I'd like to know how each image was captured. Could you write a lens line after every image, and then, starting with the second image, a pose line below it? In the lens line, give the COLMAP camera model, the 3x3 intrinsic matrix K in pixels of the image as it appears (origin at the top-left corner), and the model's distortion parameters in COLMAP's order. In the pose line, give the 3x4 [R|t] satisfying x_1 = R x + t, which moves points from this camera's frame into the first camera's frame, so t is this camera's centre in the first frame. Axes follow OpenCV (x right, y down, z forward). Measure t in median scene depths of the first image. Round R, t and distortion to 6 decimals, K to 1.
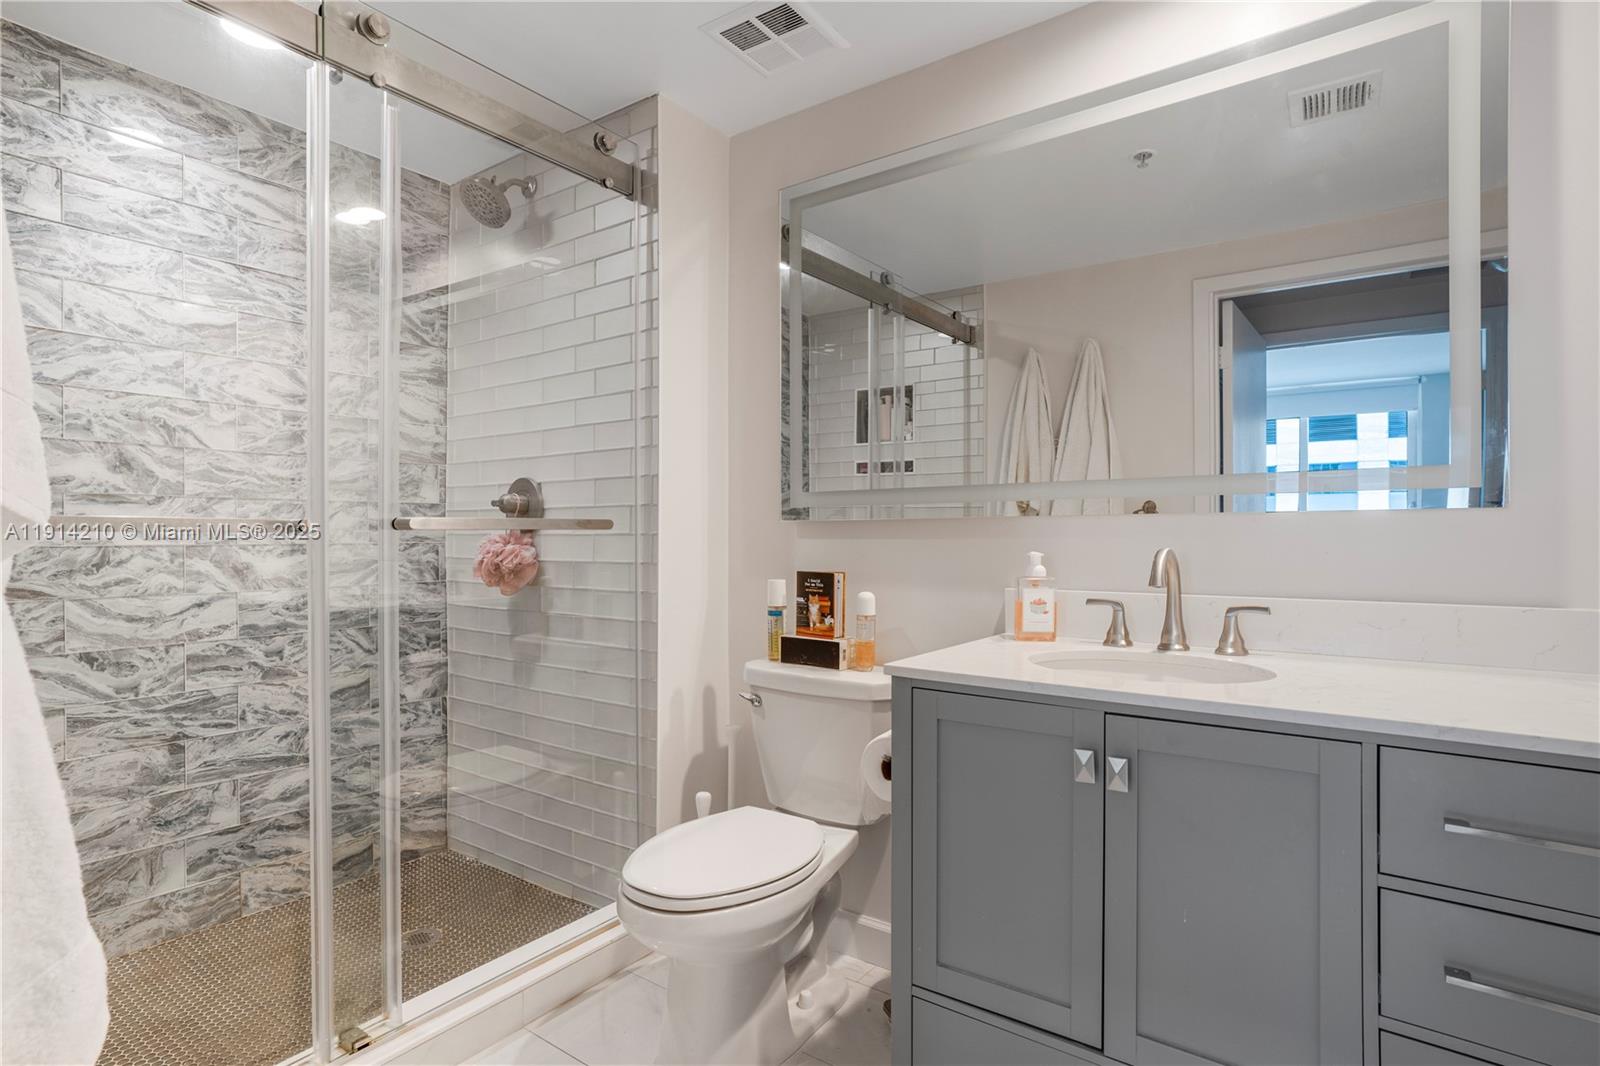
lens RADIAL K [[812.8, 0, 800.0], [0, 812.8, 533.0], [0, 0, 1]] dist [-0.020373, 0.000999]
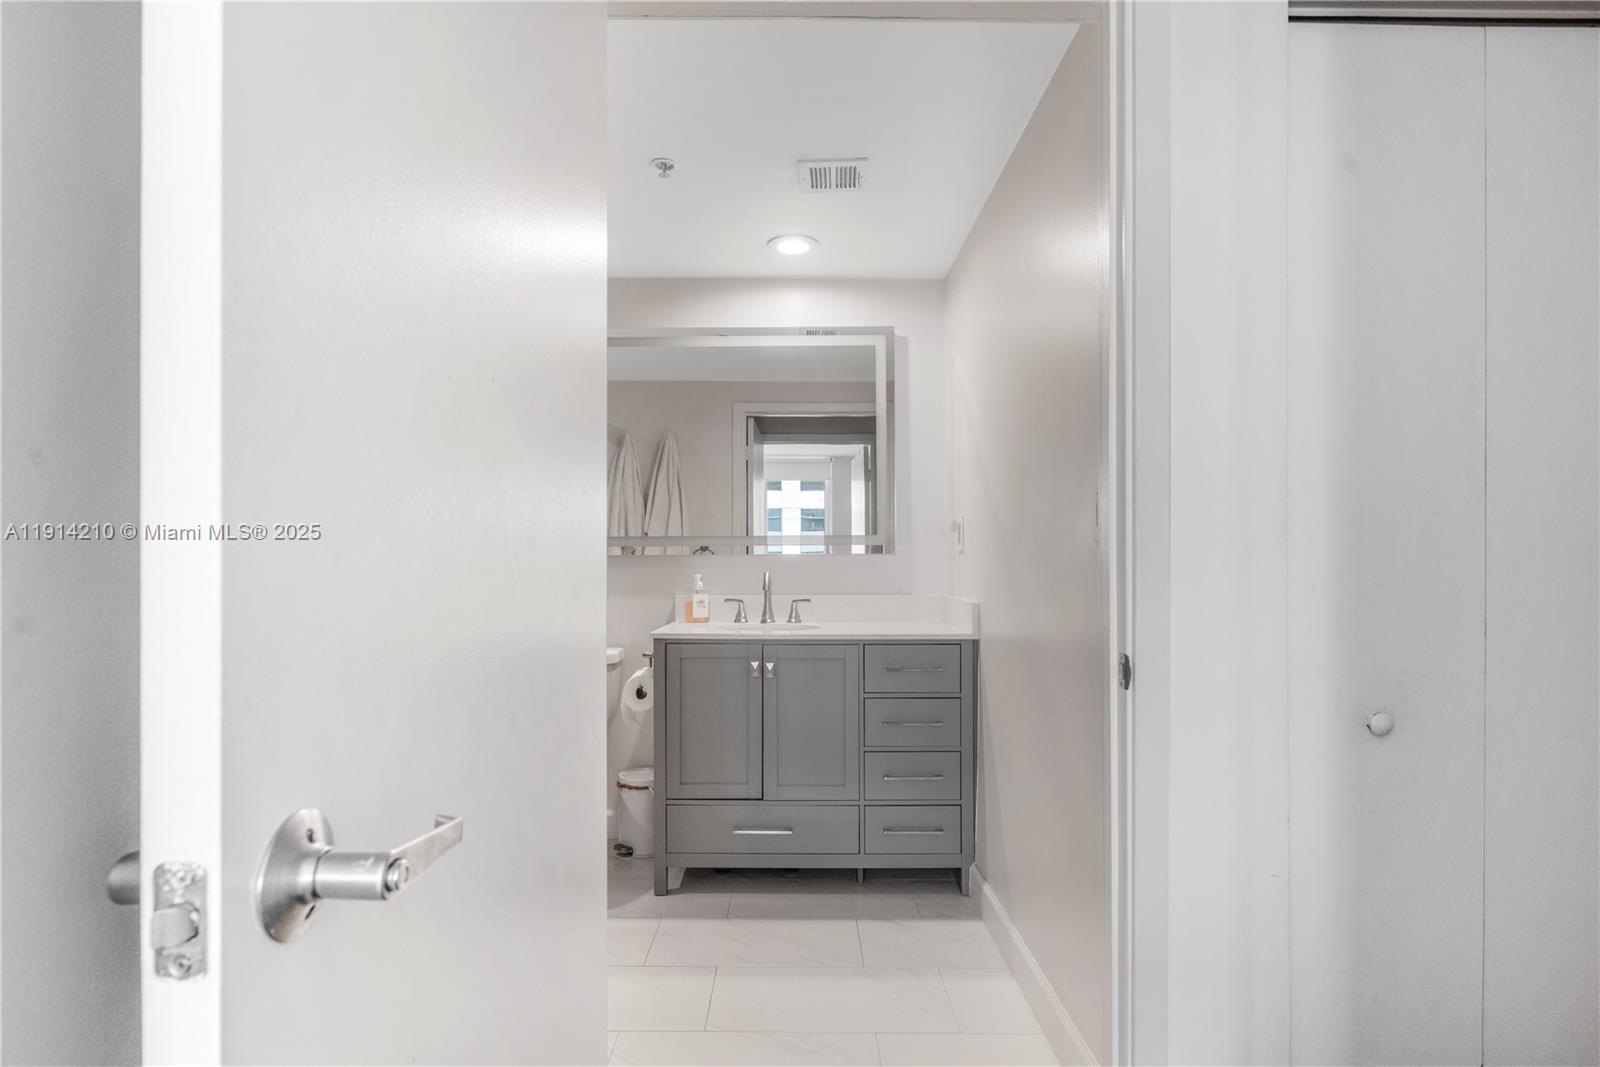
lens RADIAL K [[759.7, 0, 795.8], [0, 759.7, 562.1], [0, 0, 1]] dist [0.111402, 0.000082]
pose [[0.812633, 0.003536, 0.582765, -0.464658], [-0.001136, 0.999989, -0.004484, 0.002787], [-0.582774, 0.002982, 0.812629, -0.456952]]
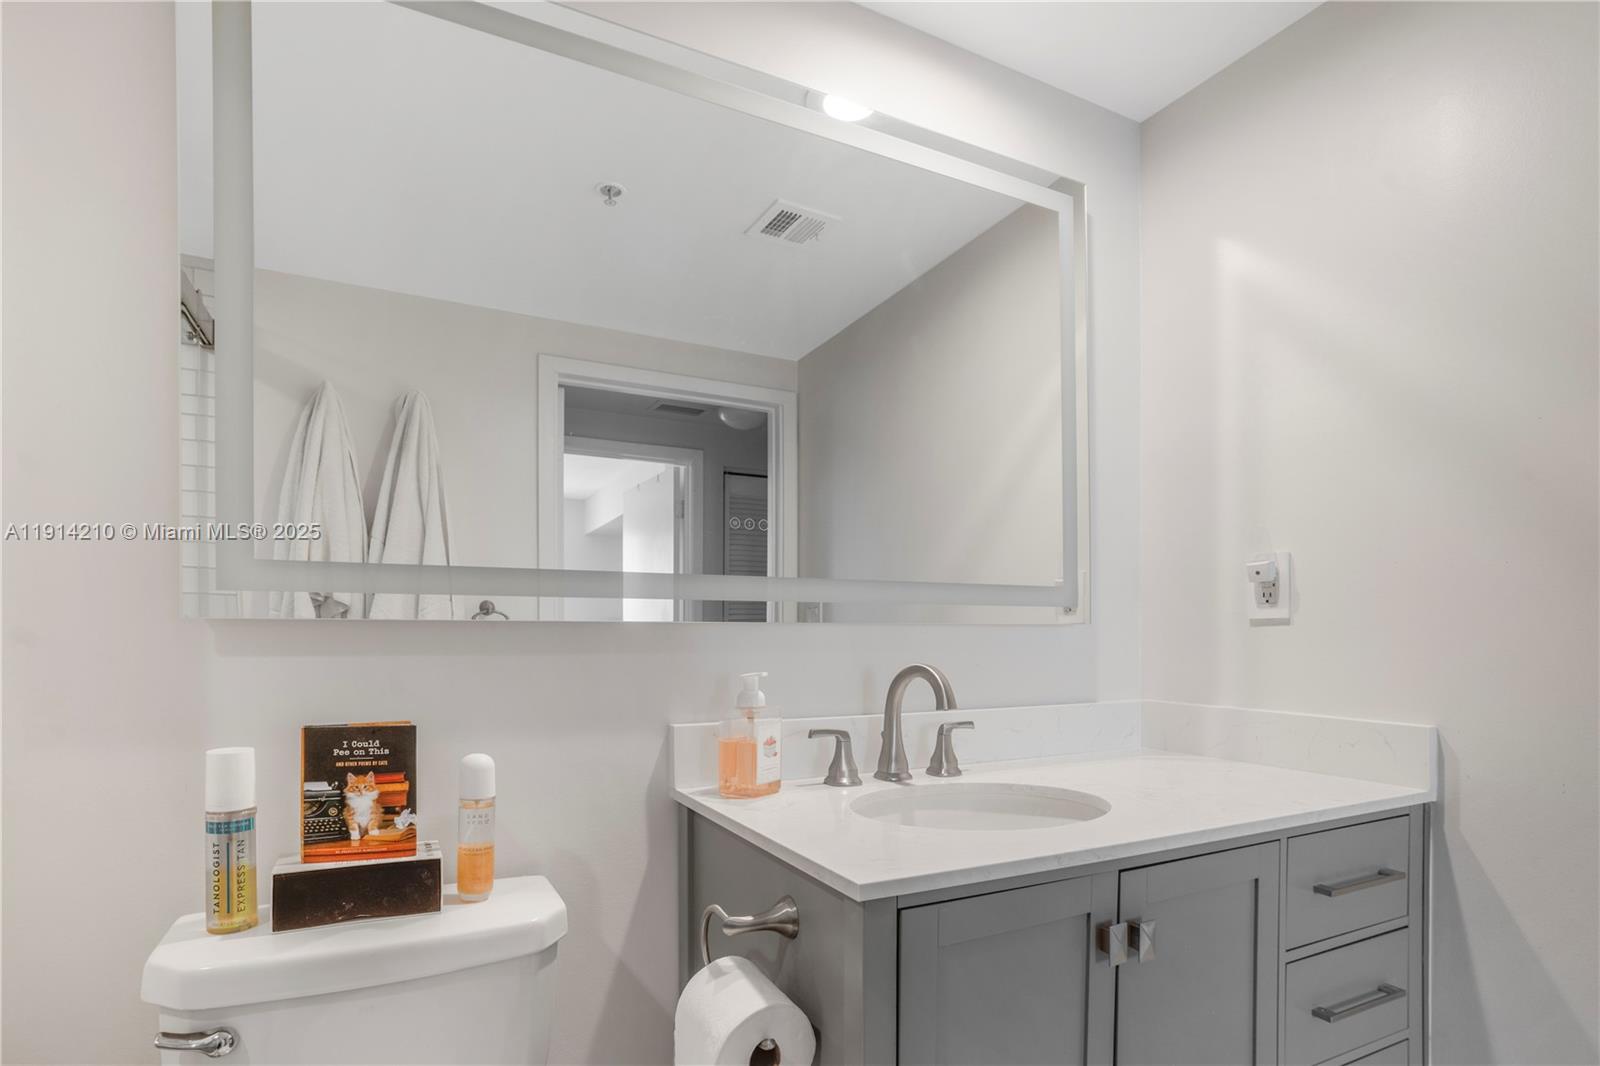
lens RADIAL K [[824.6, 0, 798.4], [0, 824.6, 636.1], [0, 0, 1]] dist [-0.001624, 0.000184]
pose [[0.471922, 0.004072, 0.881631, -0.301372], [-0.007681, 0.999970, -0.000507, -0.008140], [-0.881607, -0.006532, 0.471939, 0.542587]]
